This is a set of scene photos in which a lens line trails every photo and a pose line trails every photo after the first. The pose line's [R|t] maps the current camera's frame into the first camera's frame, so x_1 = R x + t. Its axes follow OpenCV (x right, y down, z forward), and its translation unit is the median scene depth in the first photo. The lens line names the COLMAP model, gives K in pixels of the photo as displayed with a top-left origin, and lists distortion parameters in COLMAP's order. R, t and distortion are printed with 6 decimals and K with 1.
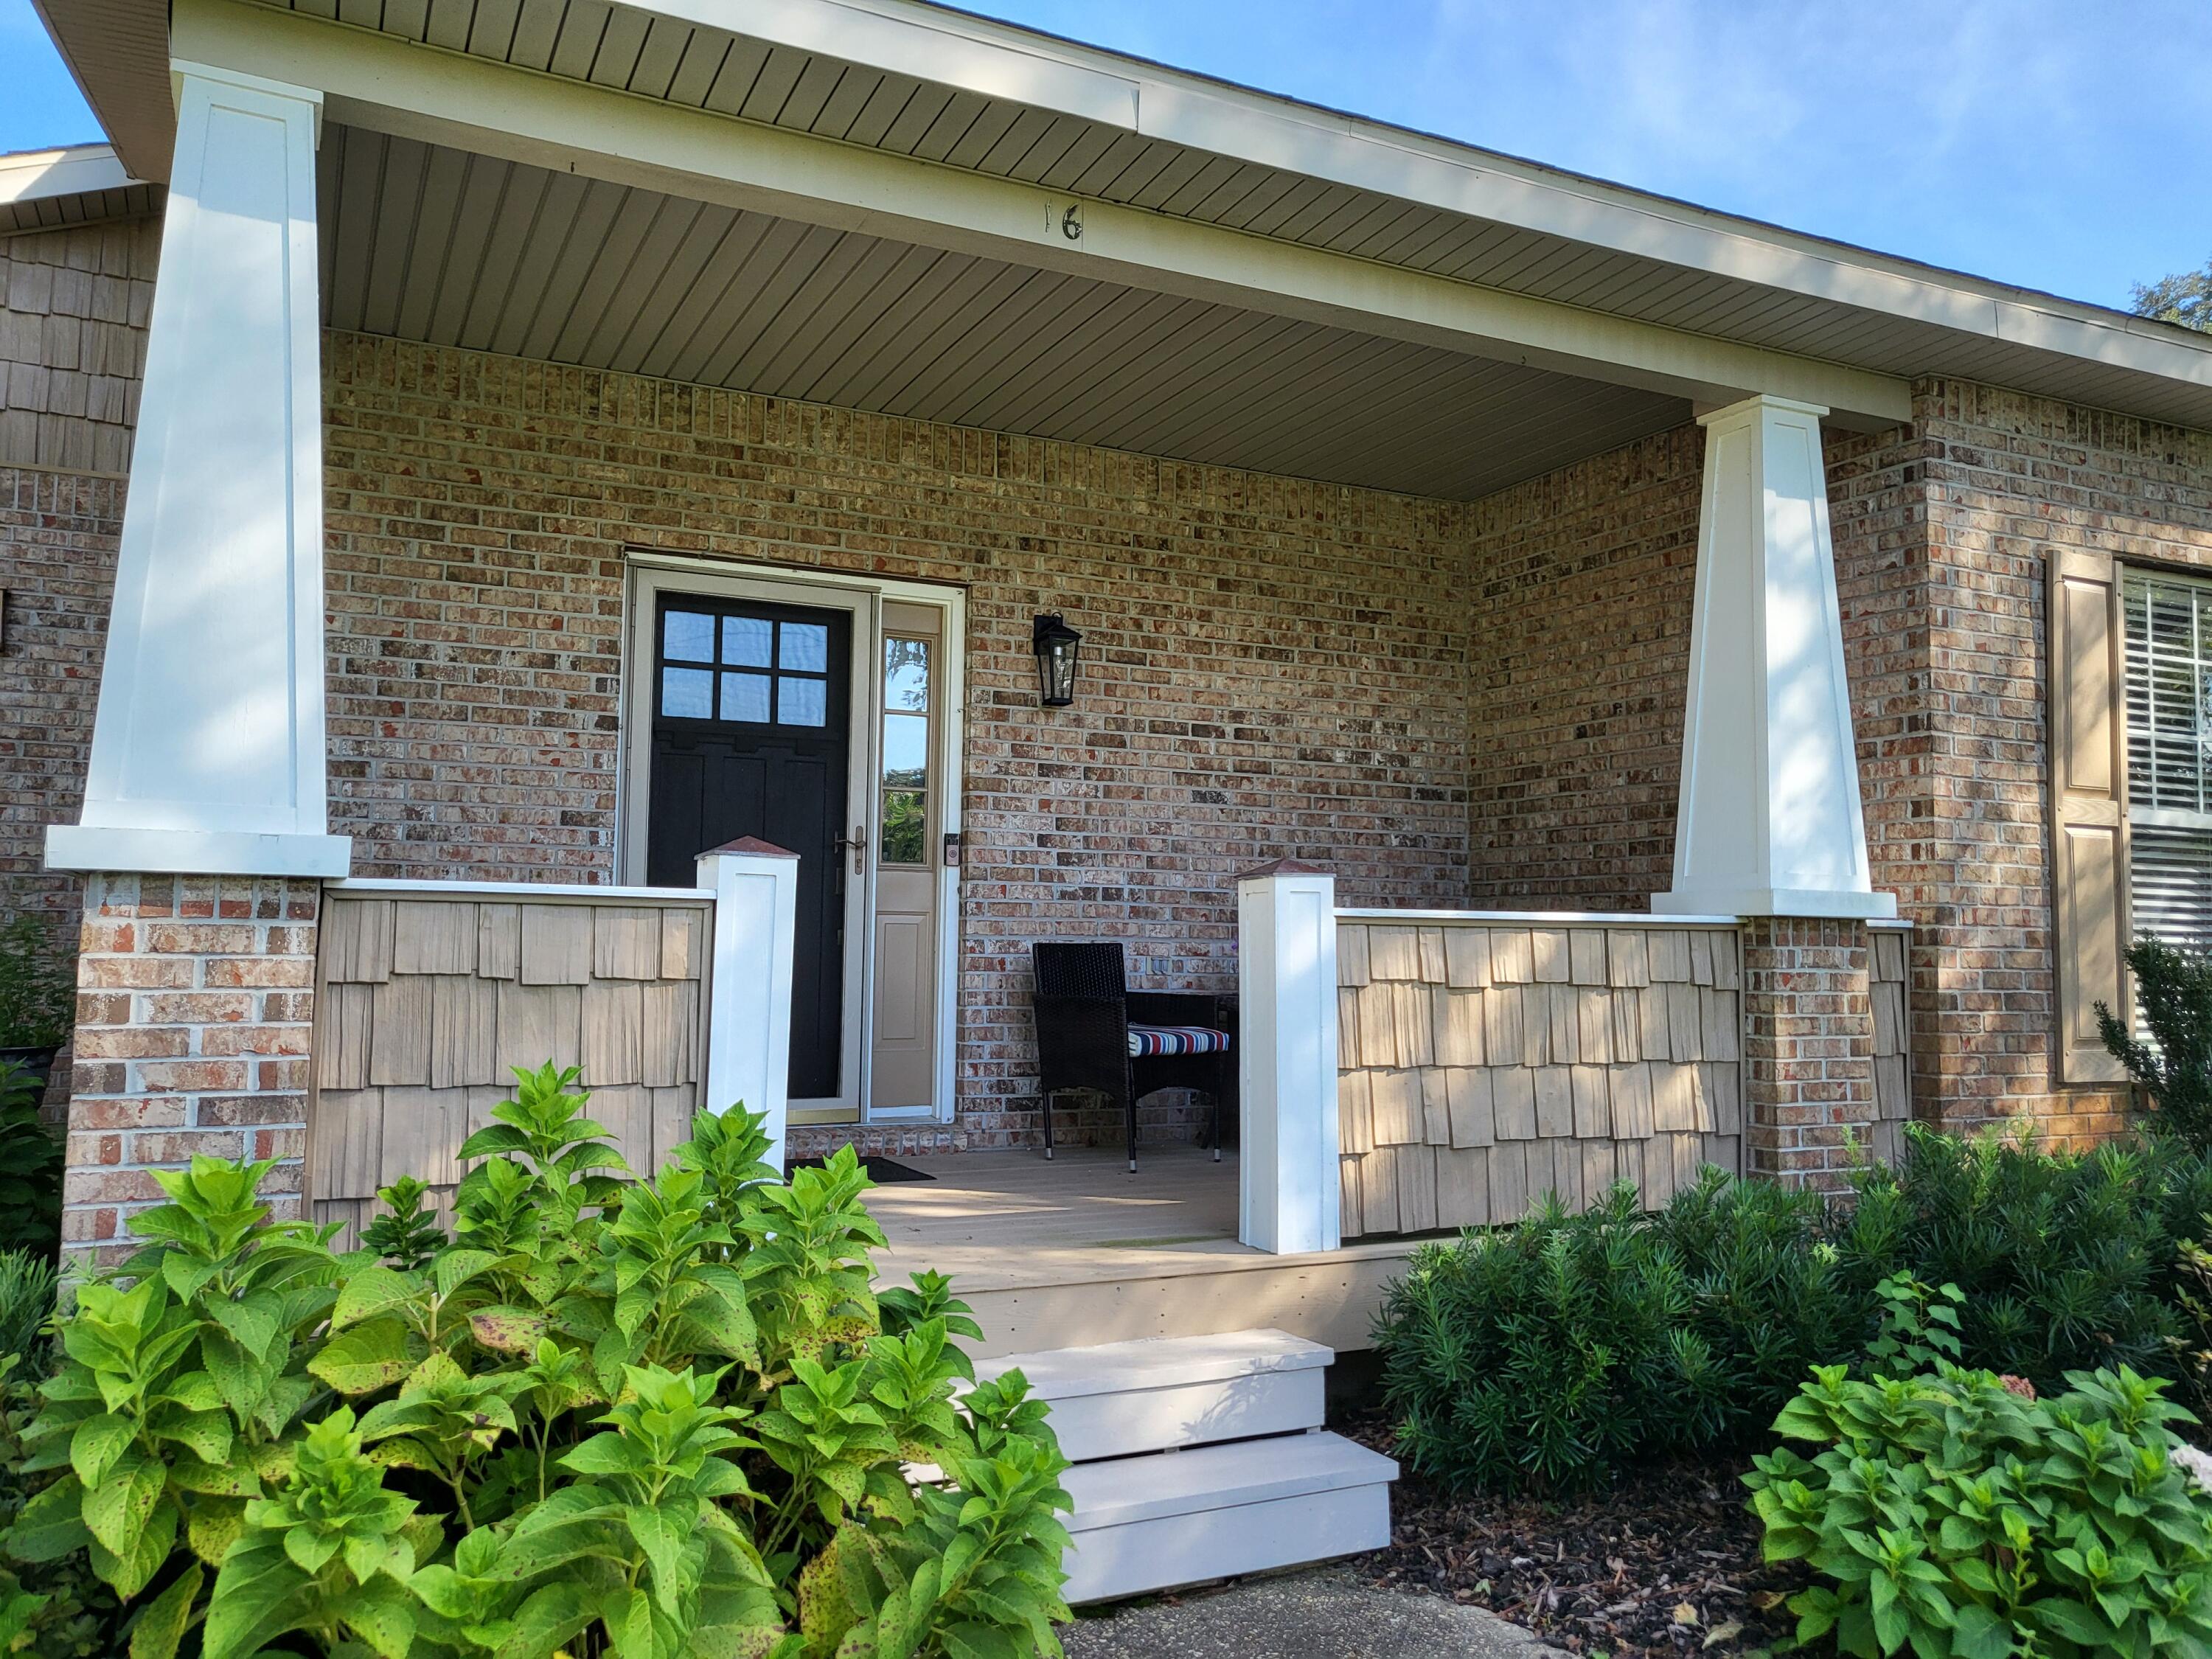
lens RADIAL K [[1825.3, 0, 1111.6], [0, 1825.3, 815.8], [0, 0, 1]] dist [-0.006211, 0.125587]
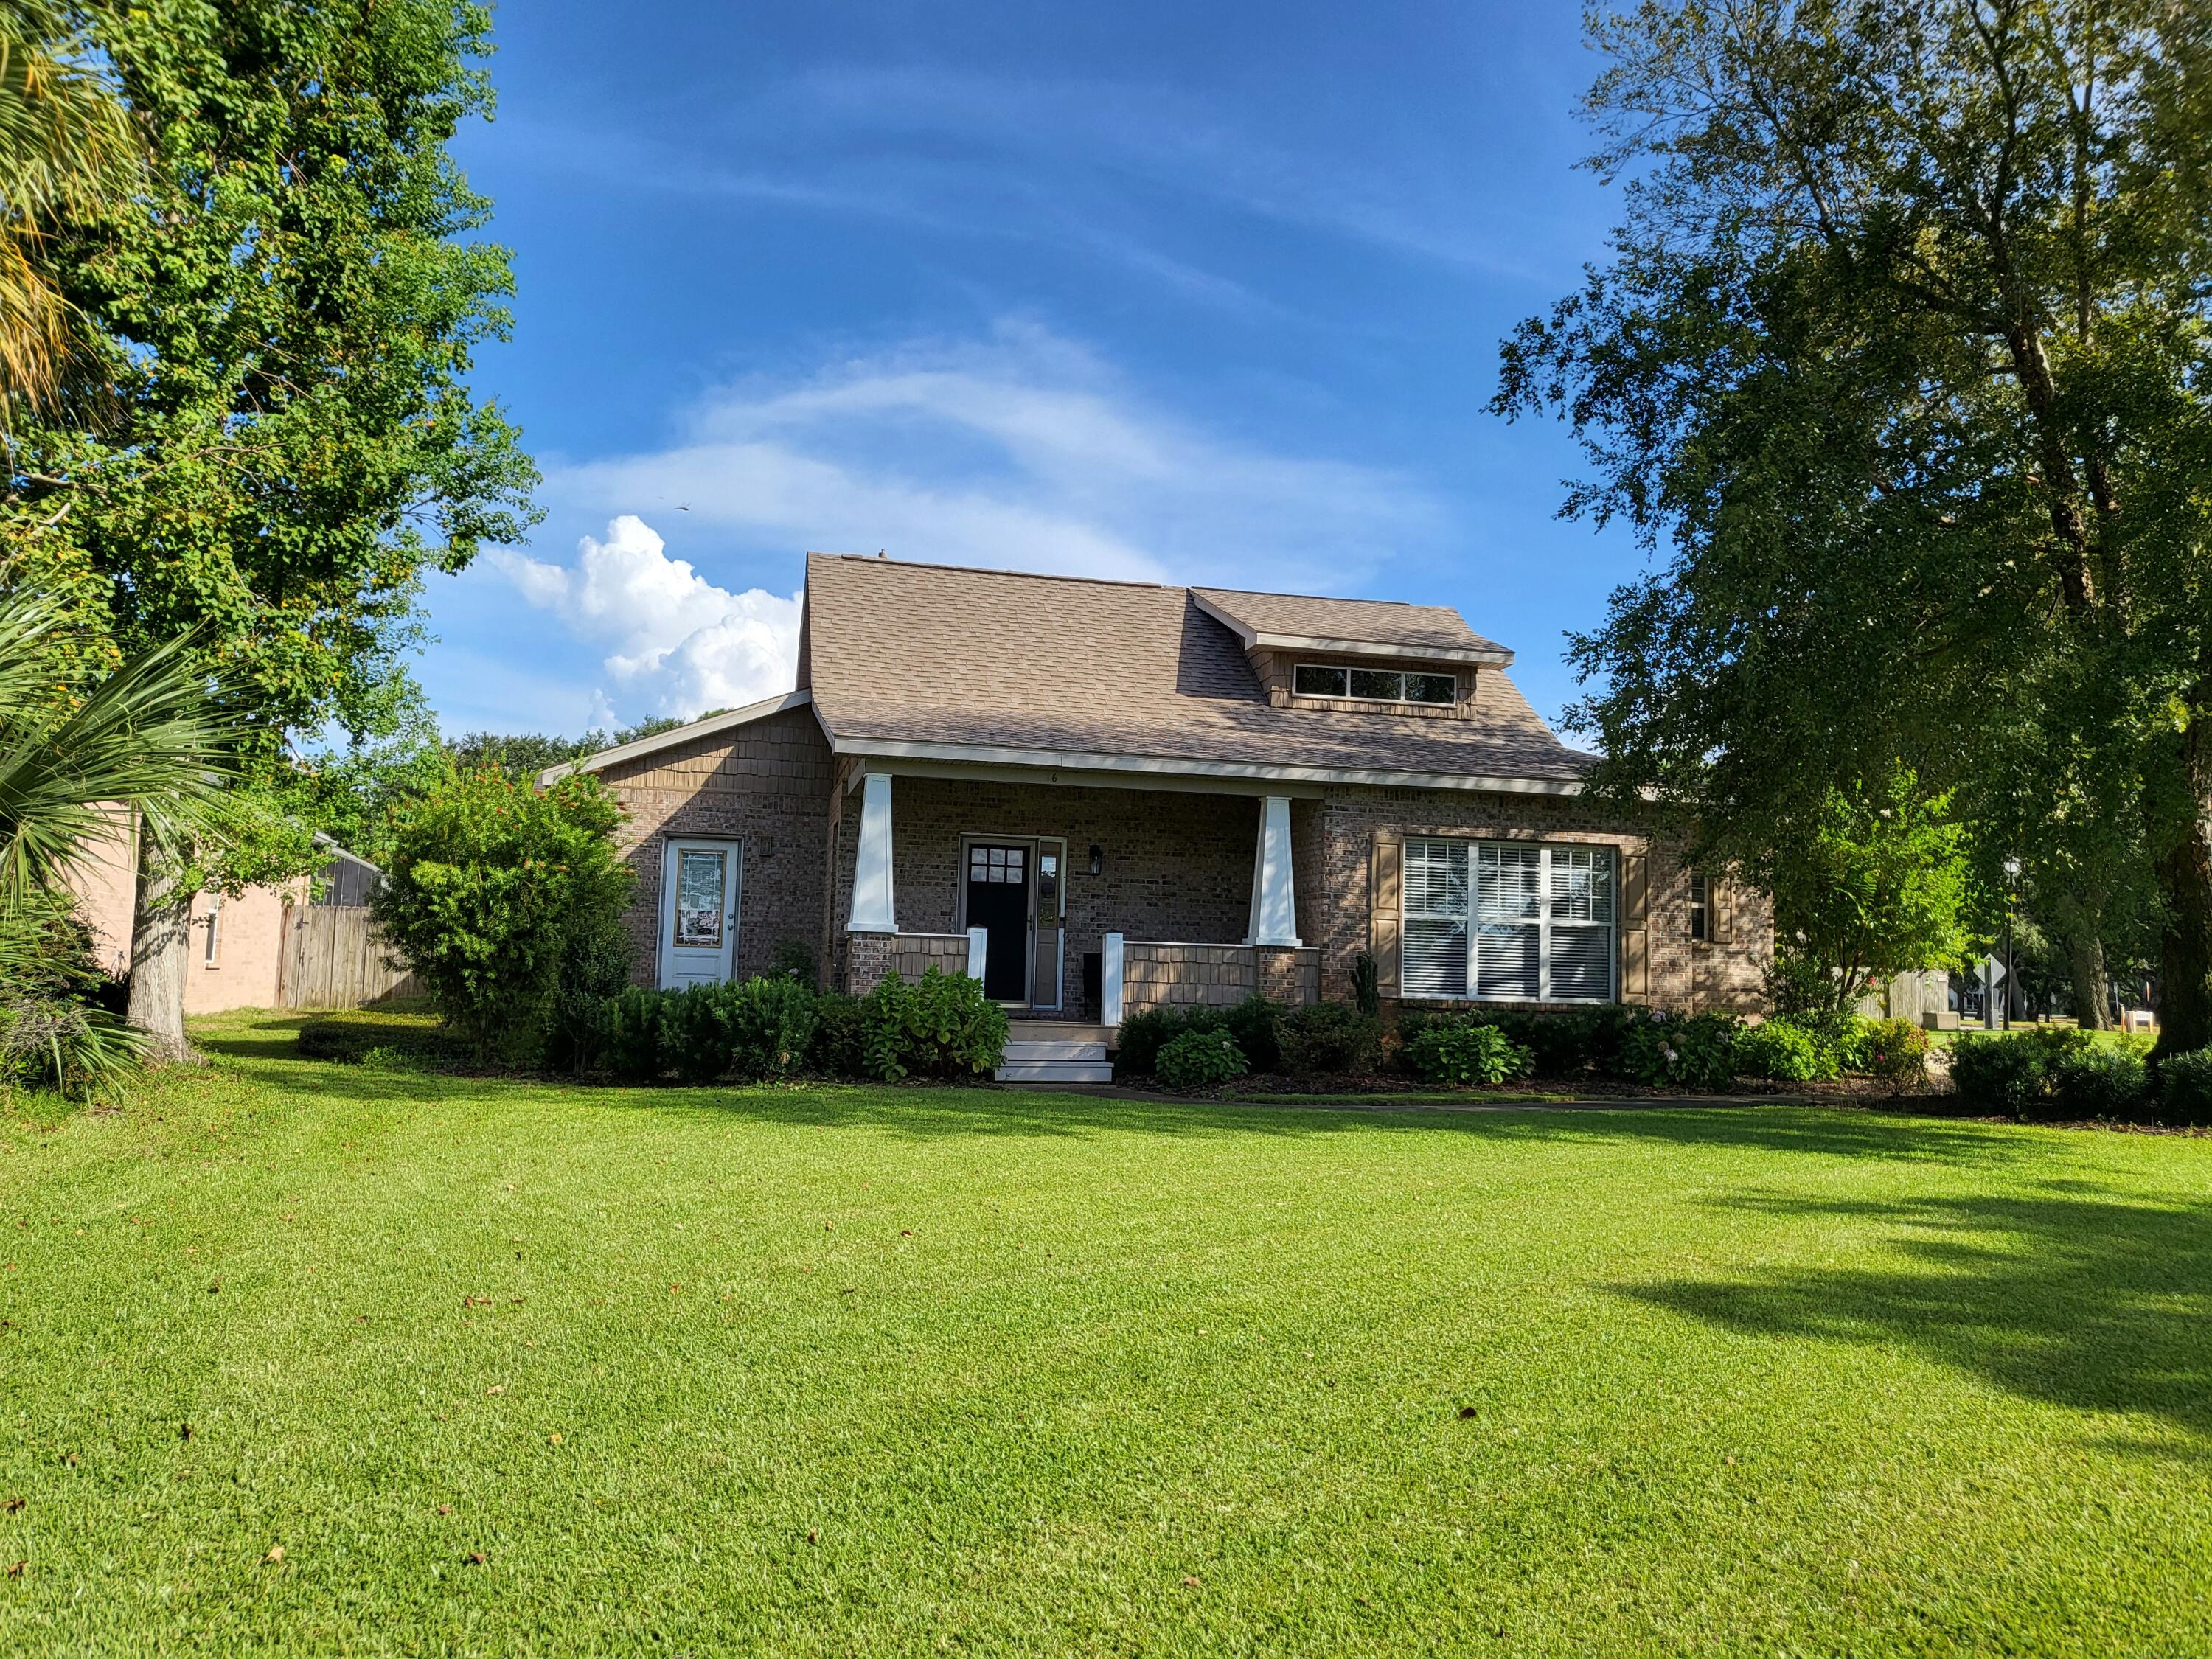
lens RADIAL K [[1825.3, 0, 1111.6], [0, 1825.3, 815.8], [0, 0, 1]] dist [-0.006211, 0.125587]
pose [[0.978343, -0.010209, -0.206737, 1.154963], [0.005077, 0.999666, -0.025340, -0.152160], [0.206926, 0.023741, 0.978068, -3.653613]]
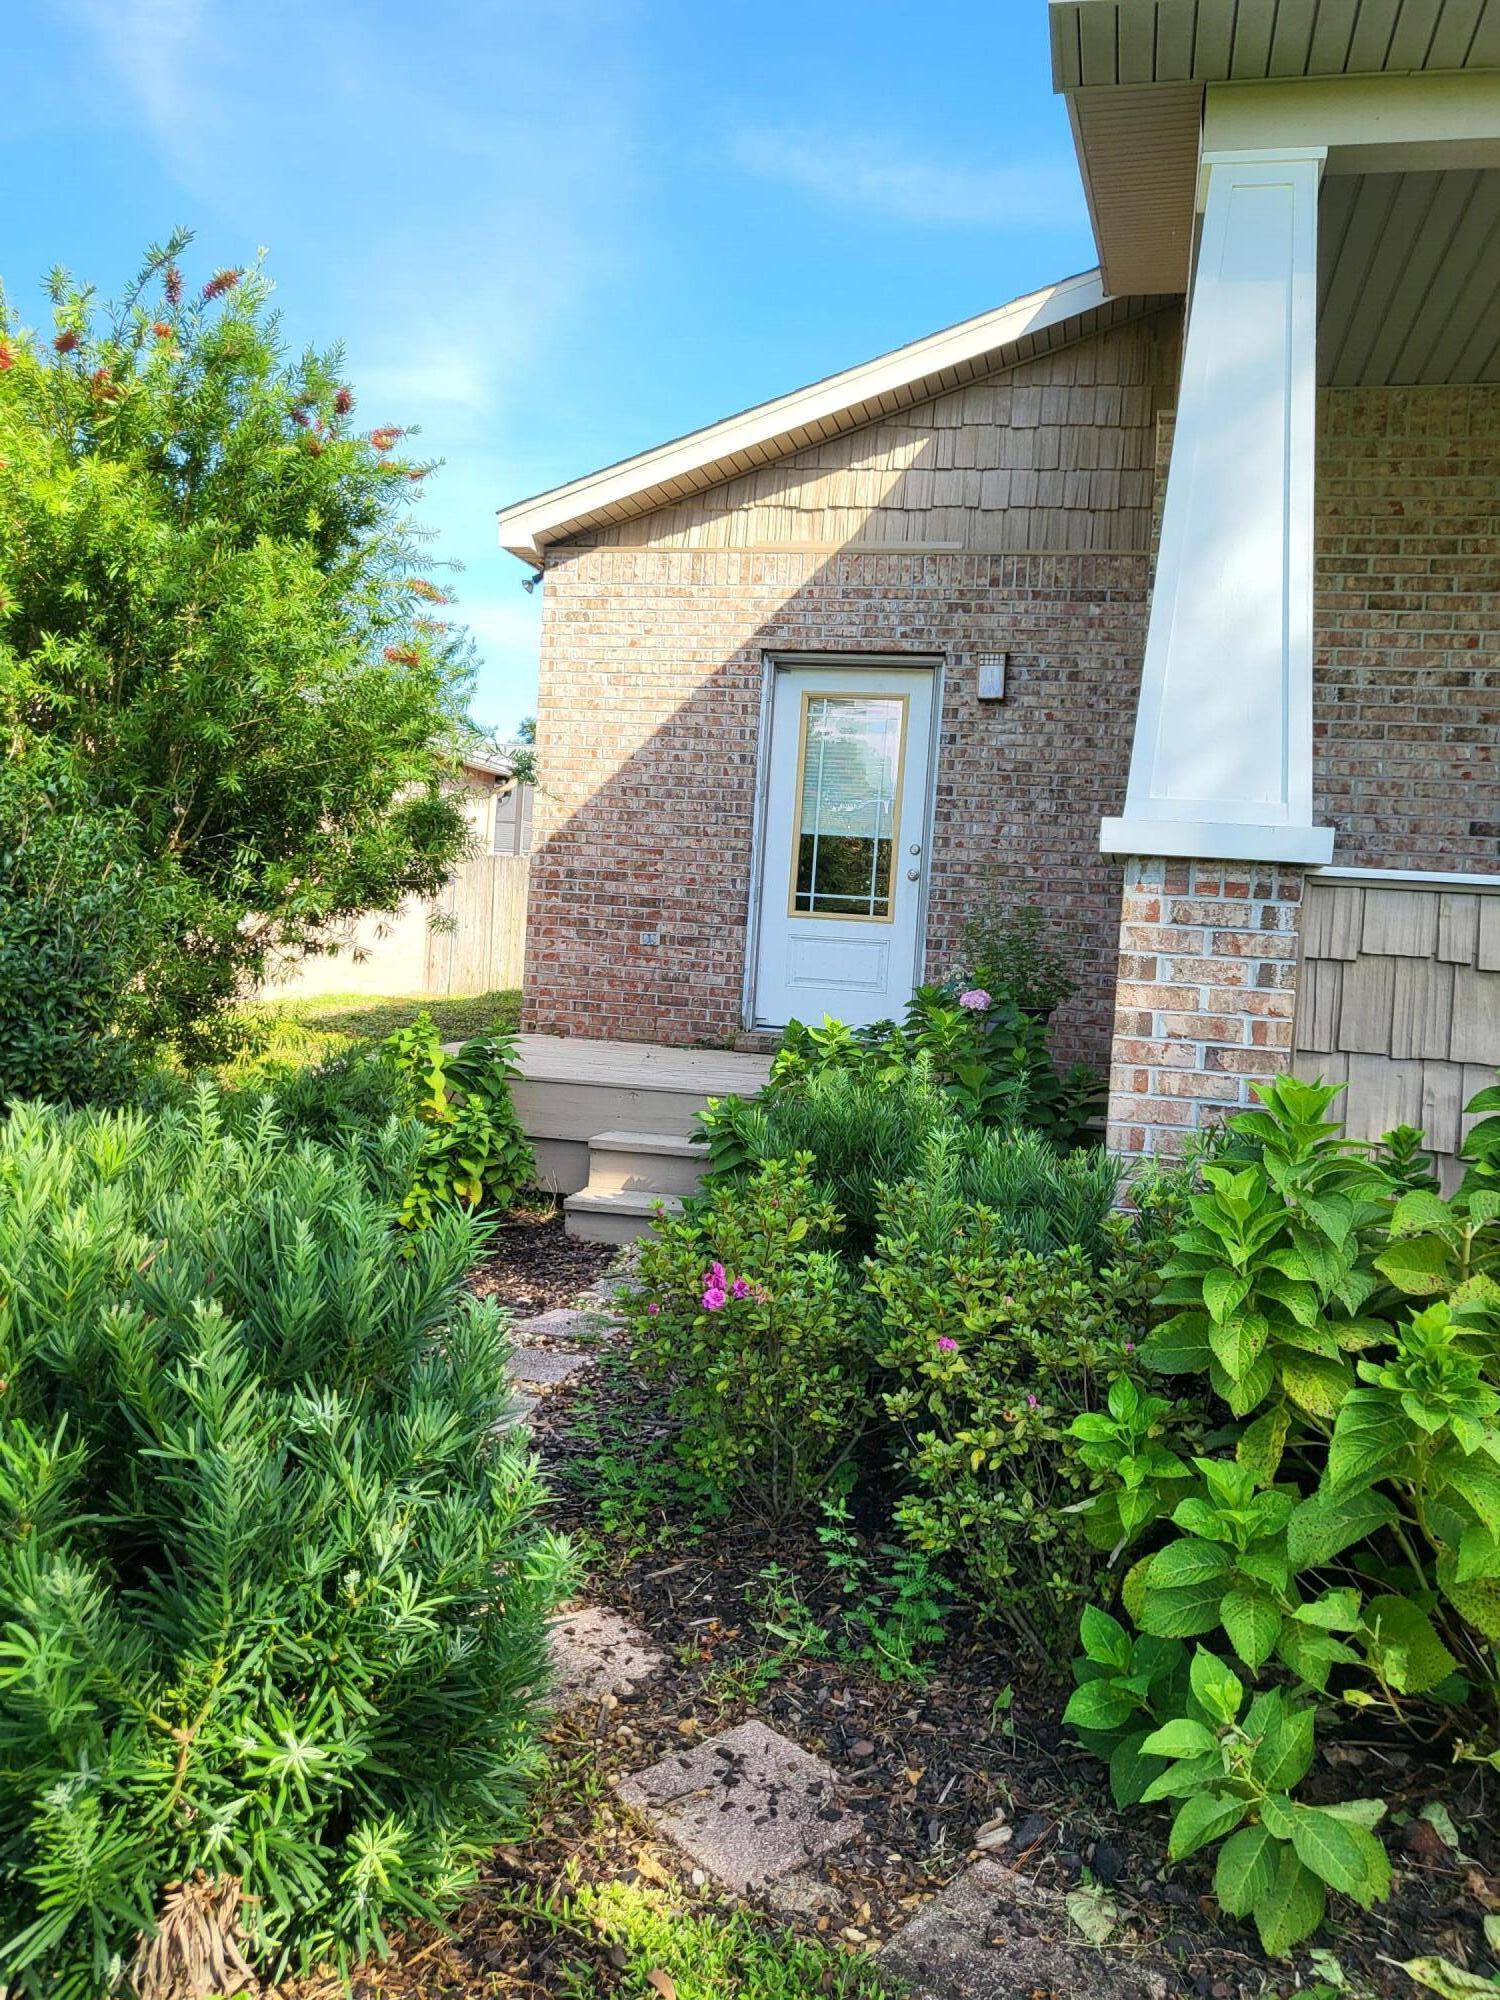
lens RADIAL K [[1650.3, 0, 750.0], [0, 1650.3, 1000.0], [0, 0, 1]] dist [-0.006211, 0.125587]
pose [[0.794275, 0.058503, -0.604735, -0.077767], [-0.005171, 0.995968, 0.089560, 0.026620], [0.607536, -0.068008, 0.791375, -0.027196]]
